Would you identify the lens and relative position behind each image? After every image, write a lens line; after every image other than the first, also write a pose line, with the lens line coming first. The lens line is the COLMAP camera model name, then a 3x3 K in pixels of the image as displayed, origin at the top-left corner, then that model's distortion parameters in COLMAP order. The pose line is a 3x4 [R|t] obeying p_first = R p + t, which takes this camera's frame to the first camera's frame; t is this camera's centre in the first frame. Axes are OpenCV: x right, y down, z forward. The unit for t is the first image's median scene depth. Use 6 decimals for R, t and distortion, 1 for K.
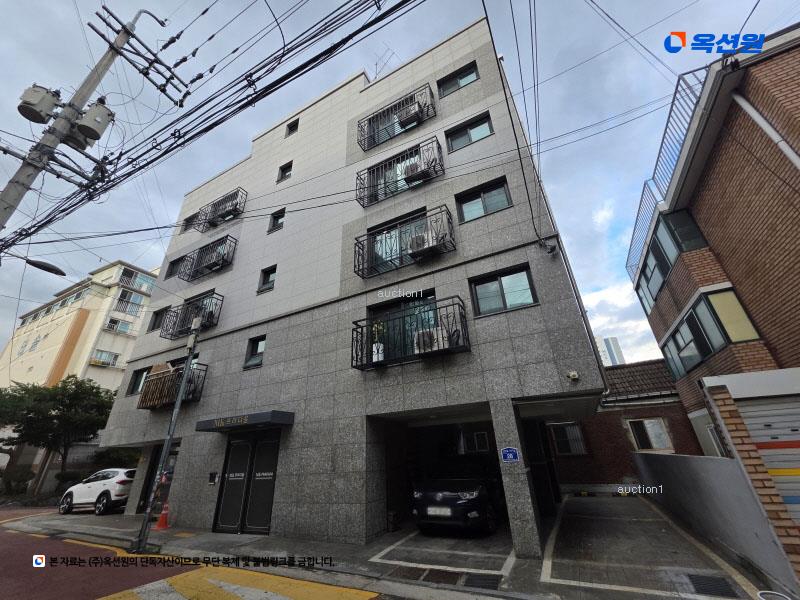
lens RADIAL K [[323.2, 0, 399.3], [0, 323.2, 296.1], [0, 0, 1]] dist [0.003076, 0.000360]
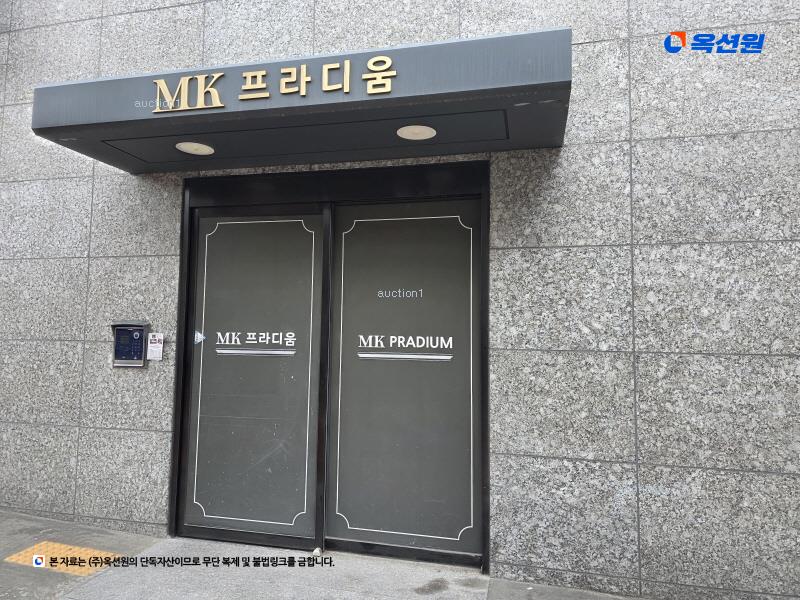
lens RADIAL K [[541.6, 0, 400.0], [0, 541.6, 300.0], [0, 0, 1]] dist [0.064521, -0.001413]
pose [[0.971411, 0.077169, 0.224512, -0.502523], [-0.157596, 0.916881, 0.366733, 0.367679], [-0.177550, -0.391631, 0.902829, 0.637415]]
